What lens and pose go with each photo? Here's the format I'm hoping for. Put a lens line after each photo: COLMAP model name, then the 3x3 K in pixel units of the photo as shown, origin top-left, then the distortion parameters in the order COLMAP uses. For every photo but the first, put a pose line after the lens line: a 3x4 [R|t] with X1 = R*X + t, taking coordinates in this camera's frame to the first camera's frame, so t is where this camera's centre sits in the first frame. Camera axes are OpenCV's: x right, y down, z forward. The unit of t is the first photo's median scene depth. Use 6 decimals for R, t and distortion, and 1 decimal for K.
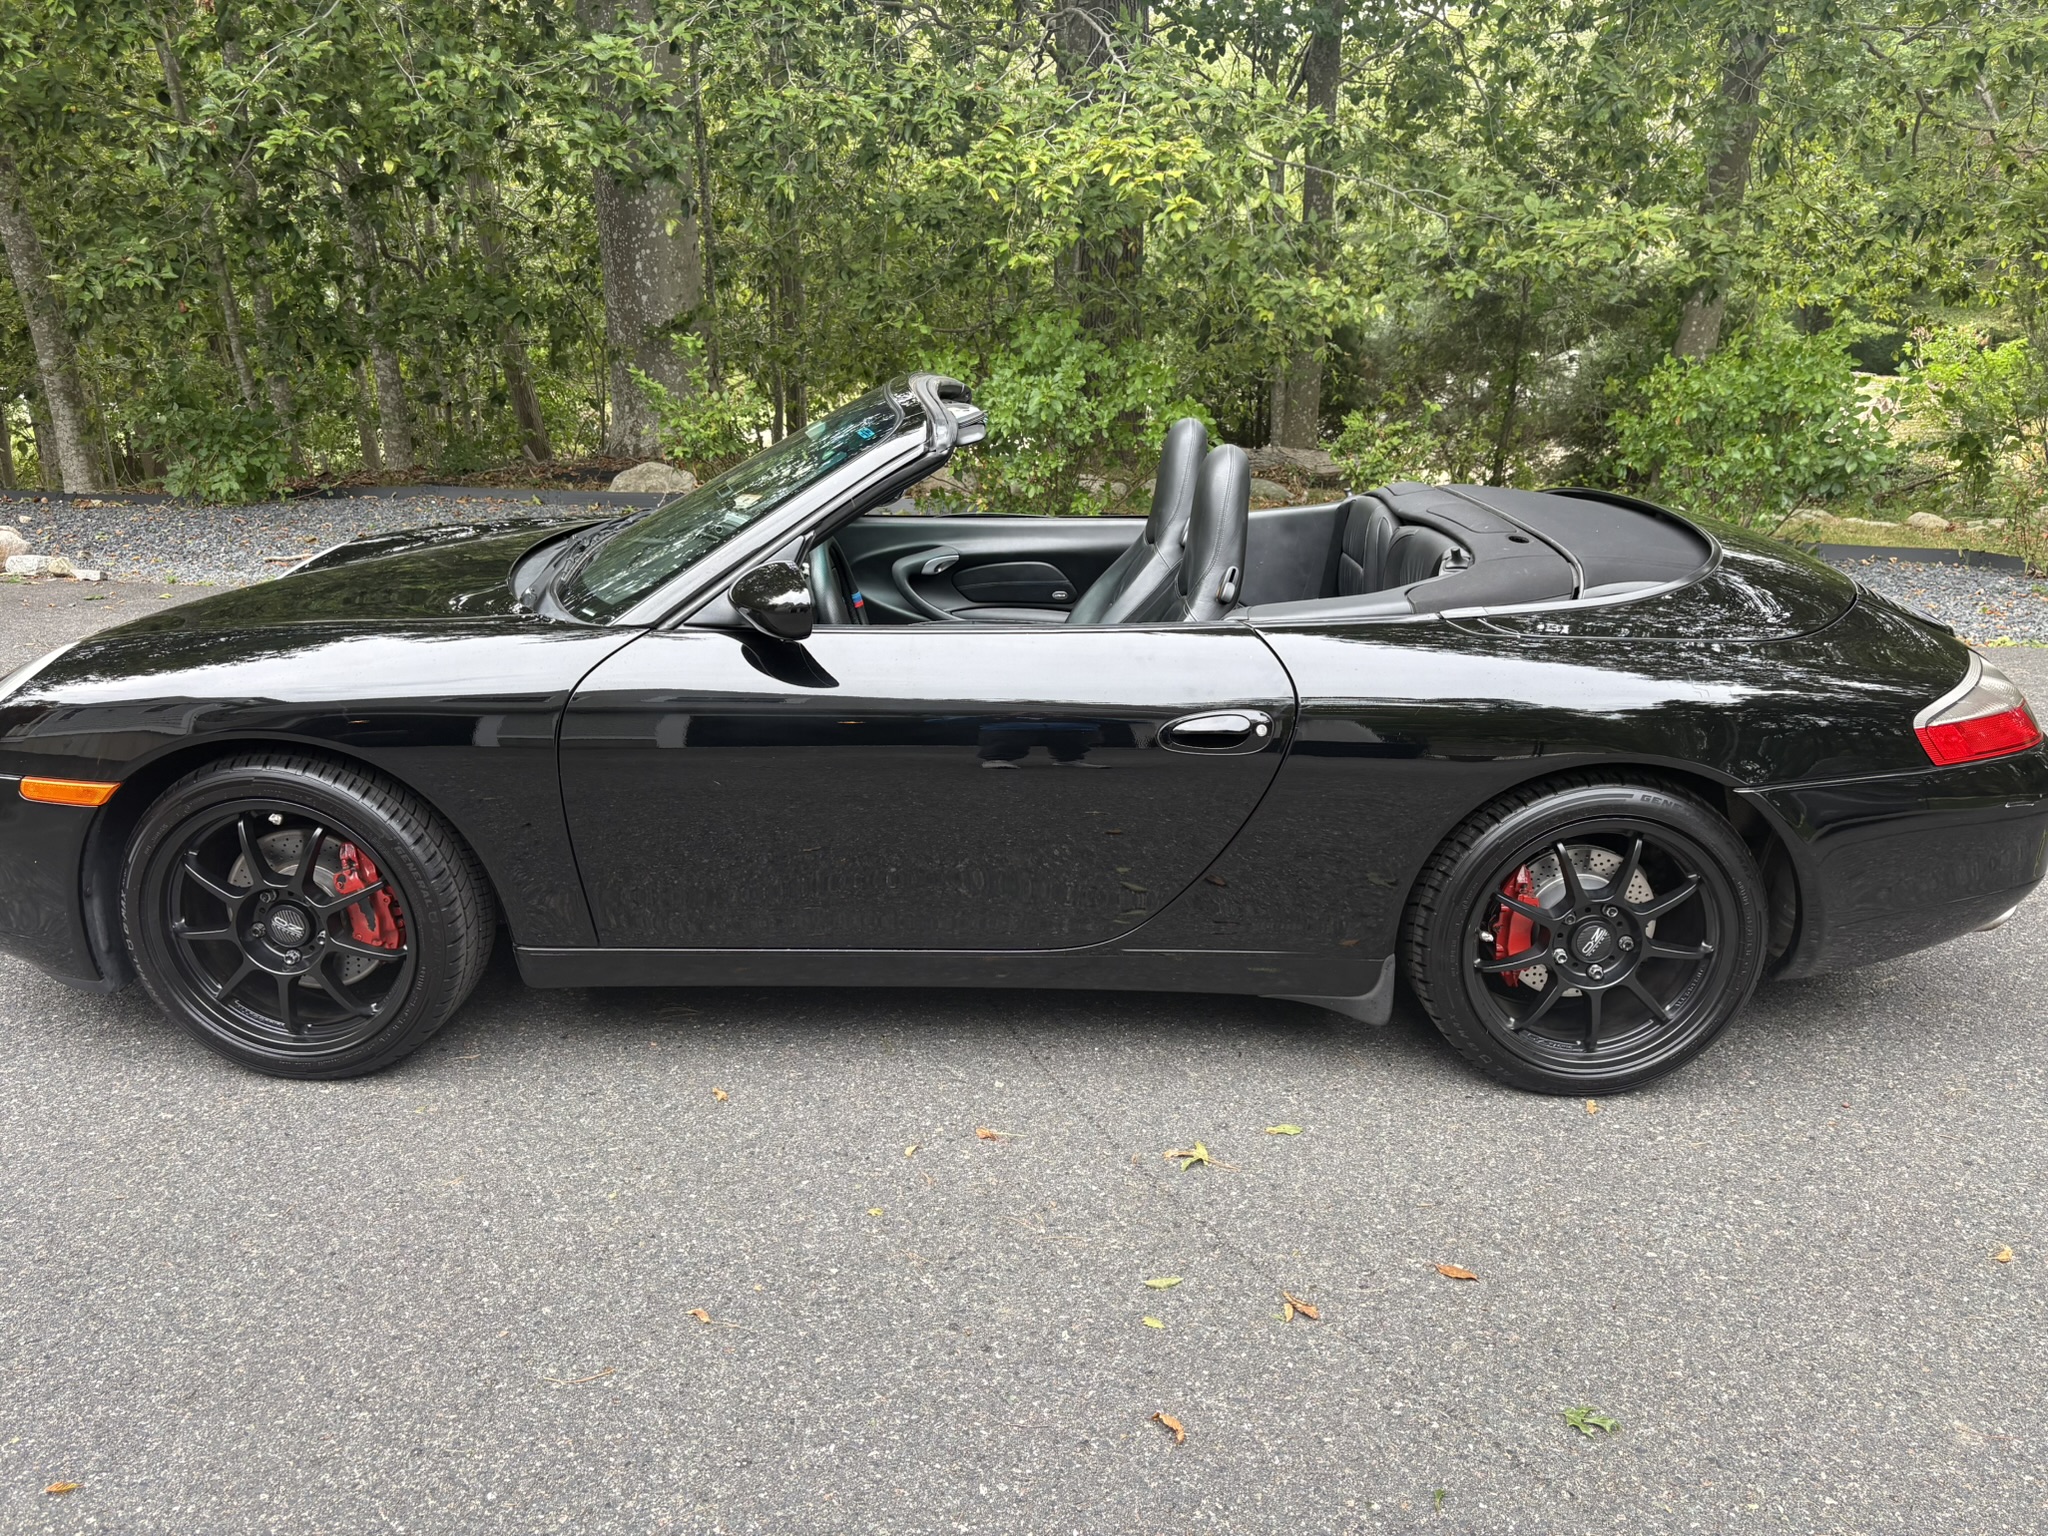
lens RADIAL K [[1592.2, 0, 1020.5], [0, 1592.2, 773.1], [0, 0, 1]] dist [0.020673, -0.014999]
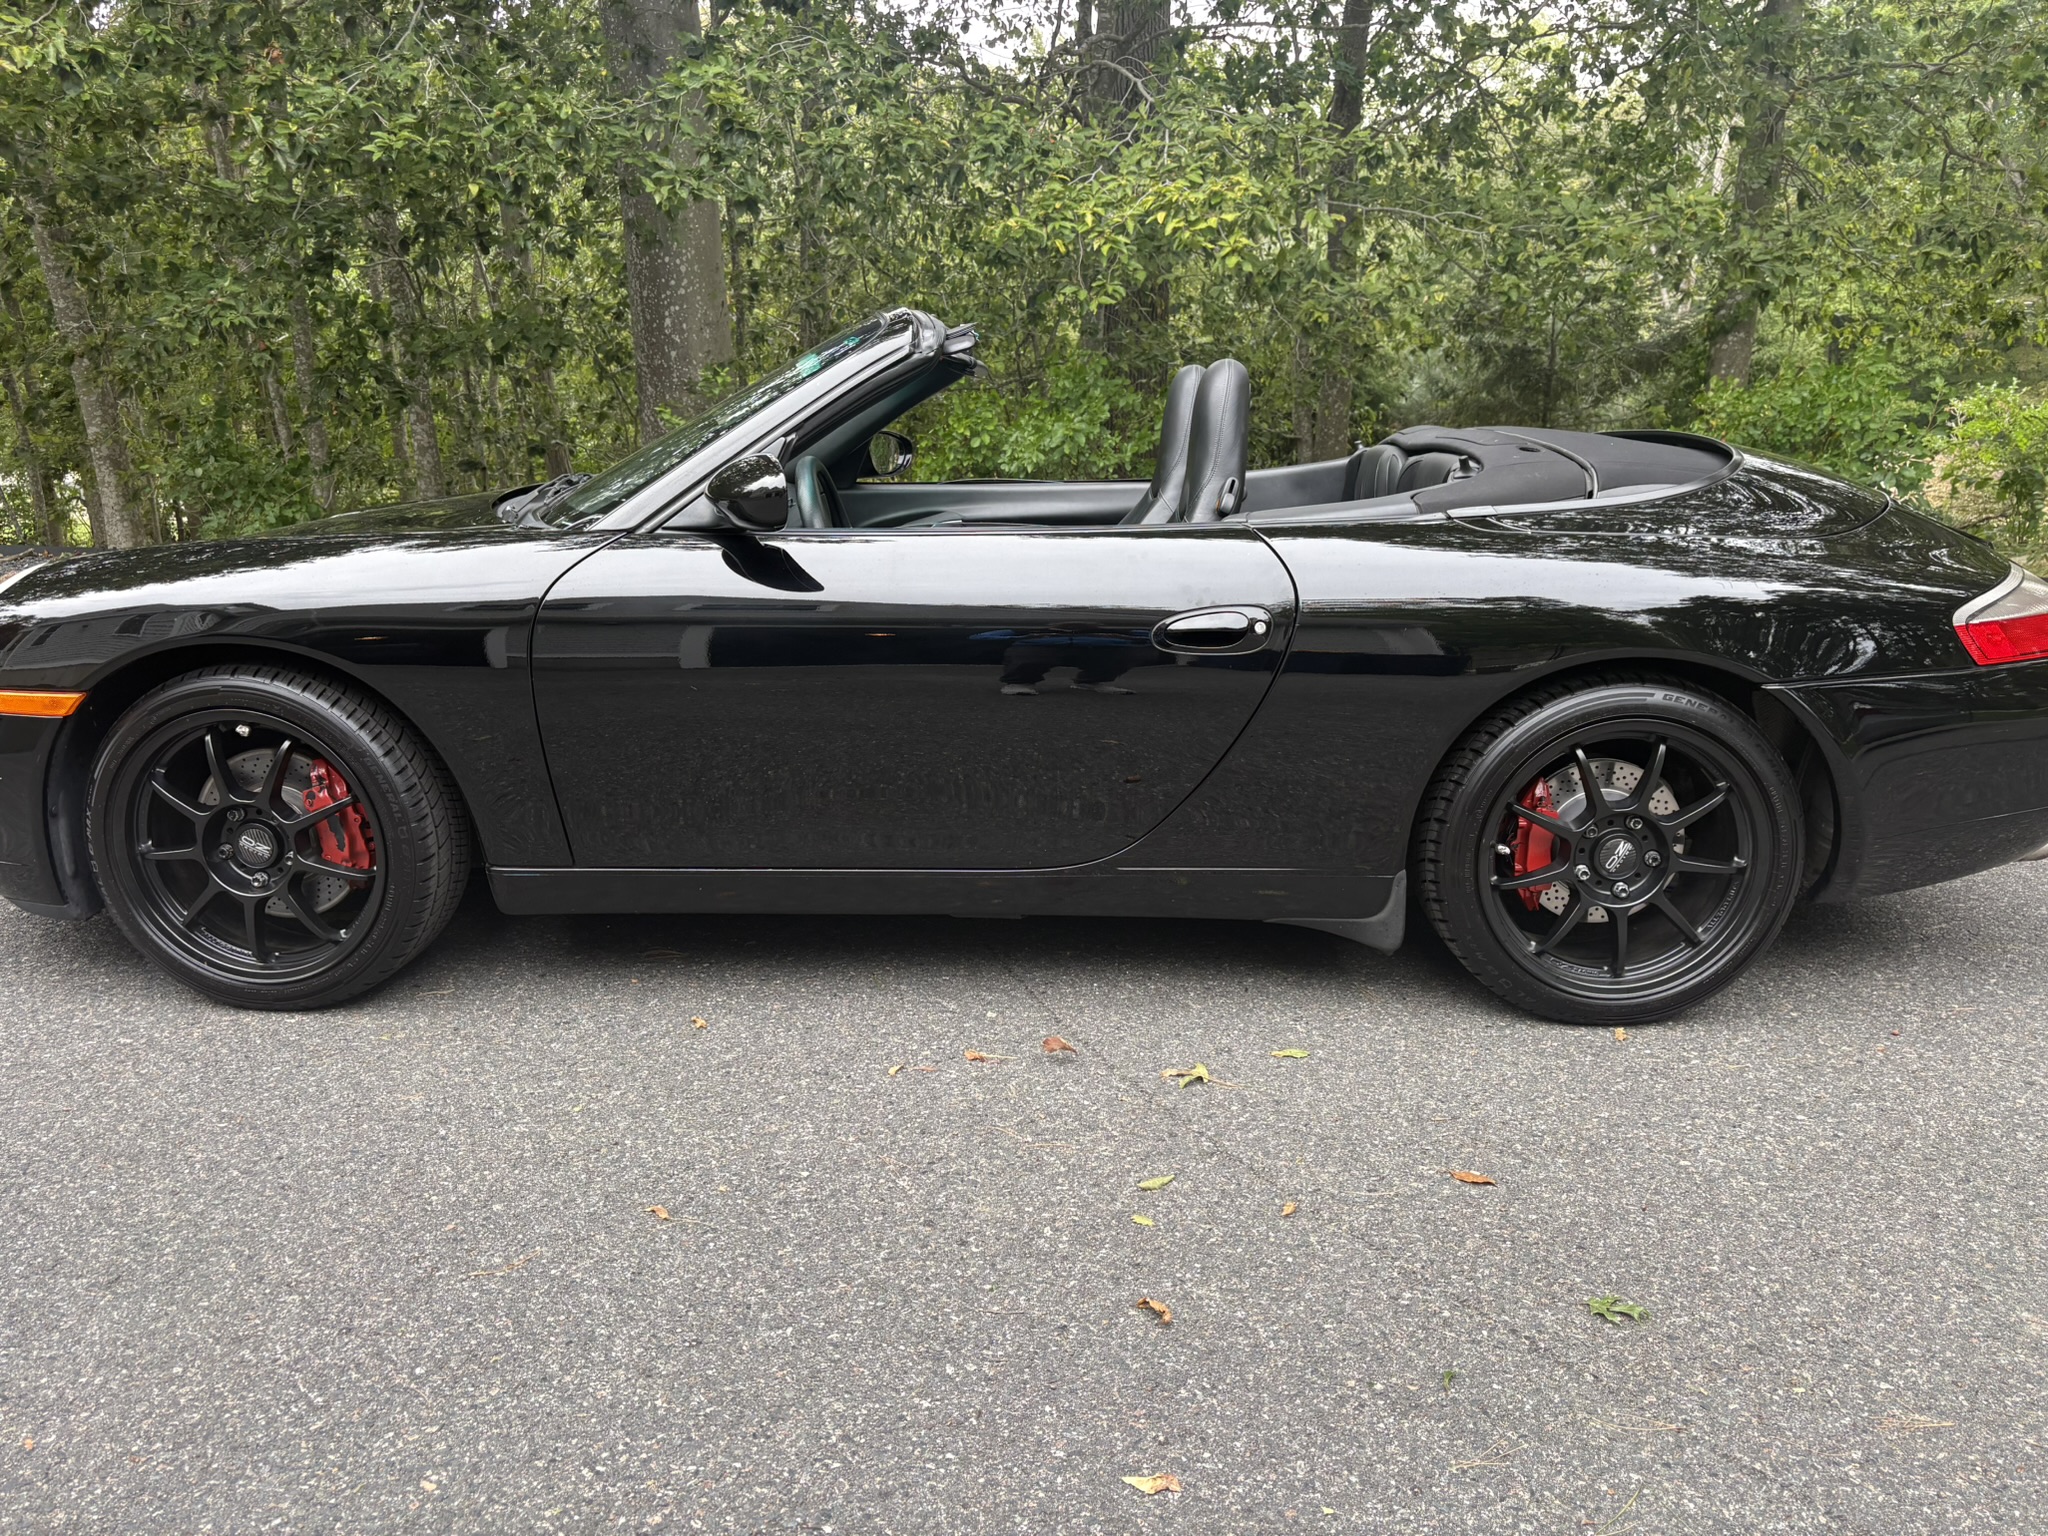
lens RADIAL K [[1592.2, 0, 1015.1], [0, 1592.2, 774.9], [0, 0, 1]] dist [0.020673, -0.014999]
pose [[0.999587, -0.006050, -0.028100, 0.029682], [0.004373, 0.998227, -0.059355, 0.113875], [0.028410, 0.059208, 0.997841, 0.044663]]
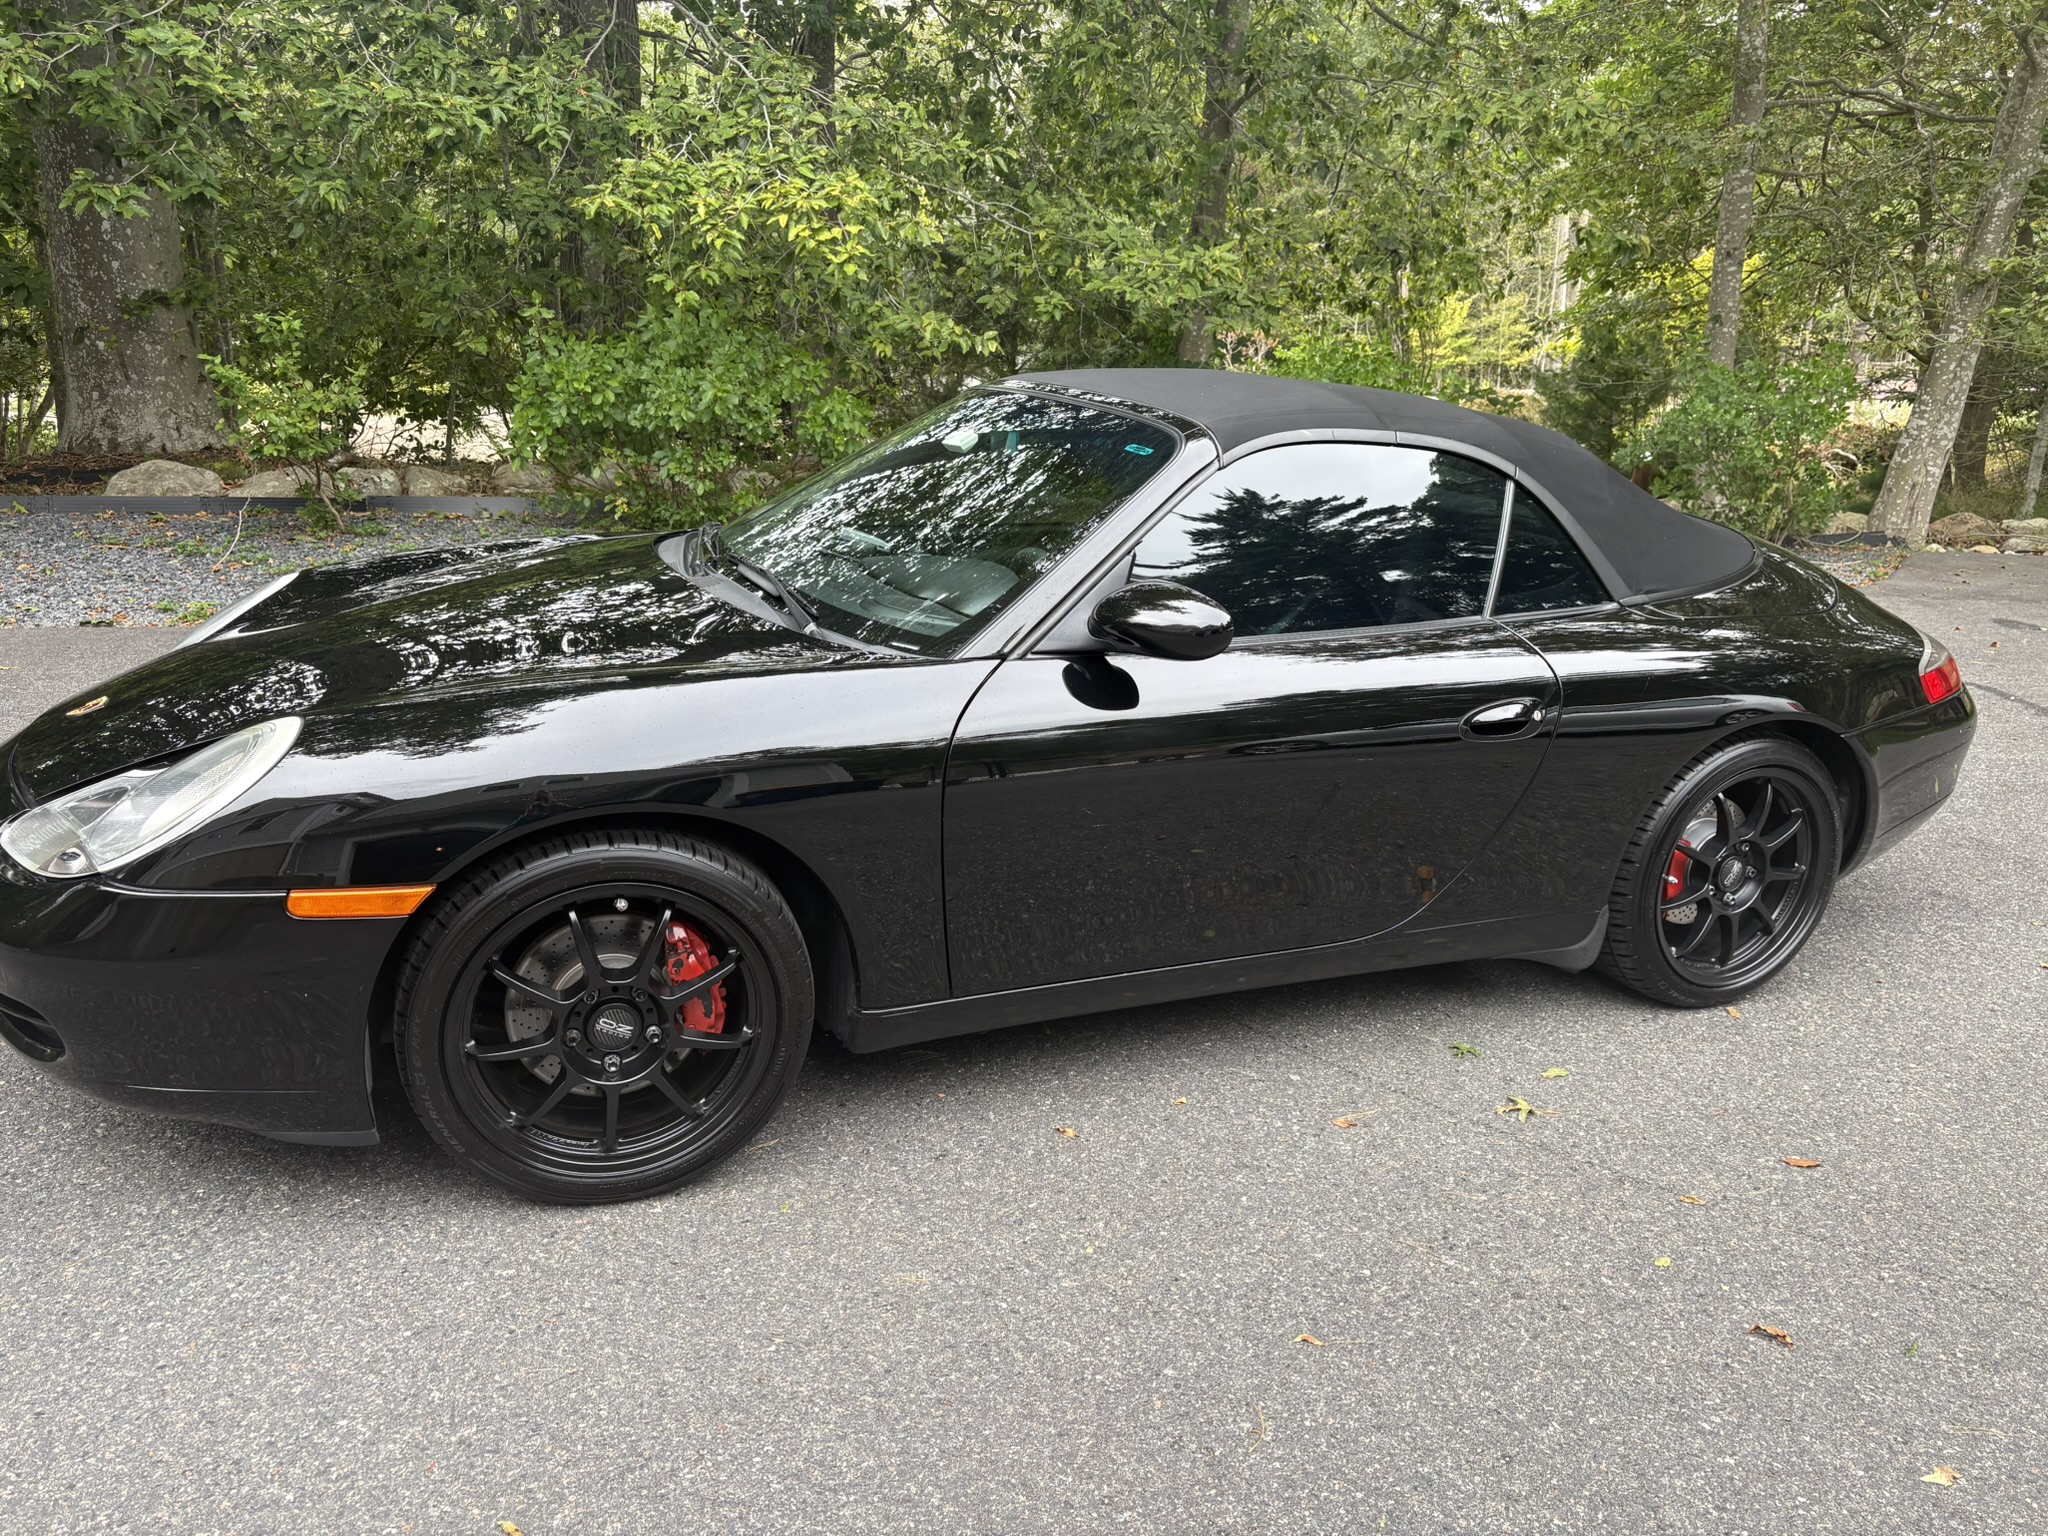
lens RADIAL K [[1592.2, 0, 1022.1], [0, 1592.2, 755.8], [0, 0, 1]] dist [0.020673, -0.014999]
pose [[0.913131, -0.083989, 0.398920, -0.597938], [0.084148, 0.996306, 0.017146, -0.047391], [-0.398886, 0.017912, 0.916825, 0.122275]]
